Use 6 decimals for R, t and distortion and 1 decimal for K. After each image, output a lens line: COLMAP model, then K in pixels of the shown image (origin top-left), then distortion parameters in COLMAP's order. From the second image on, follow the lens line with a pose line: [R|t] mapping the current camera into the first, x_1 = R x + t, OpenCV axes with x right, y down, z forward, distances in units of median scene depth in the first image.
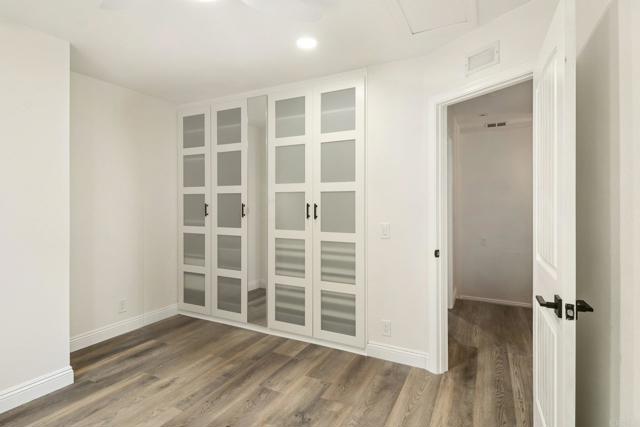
lens RADIAL K [[330.3, 0, 337.5], [0, 330.3, 204.3], [0, 0, 1]] dist [0.002534, -0.009582]
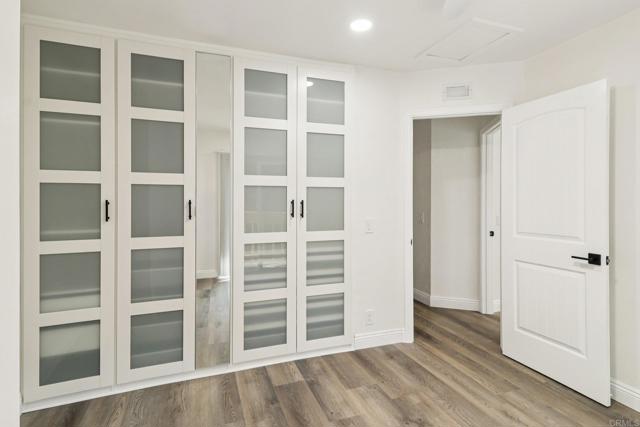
lens RADIAL K [[330.3, 0, 316.4], [0, 330.3, 200.0], [0, 0, 1]] dist [0.002534, -0.009582]
pose [[0.681860, -0.000753, 0.731482, -0.683964], [0.000996, 0.999999, 0.000101, -0.002043], [-0.731482, 0.000659, 0.681860, 0.369949]]
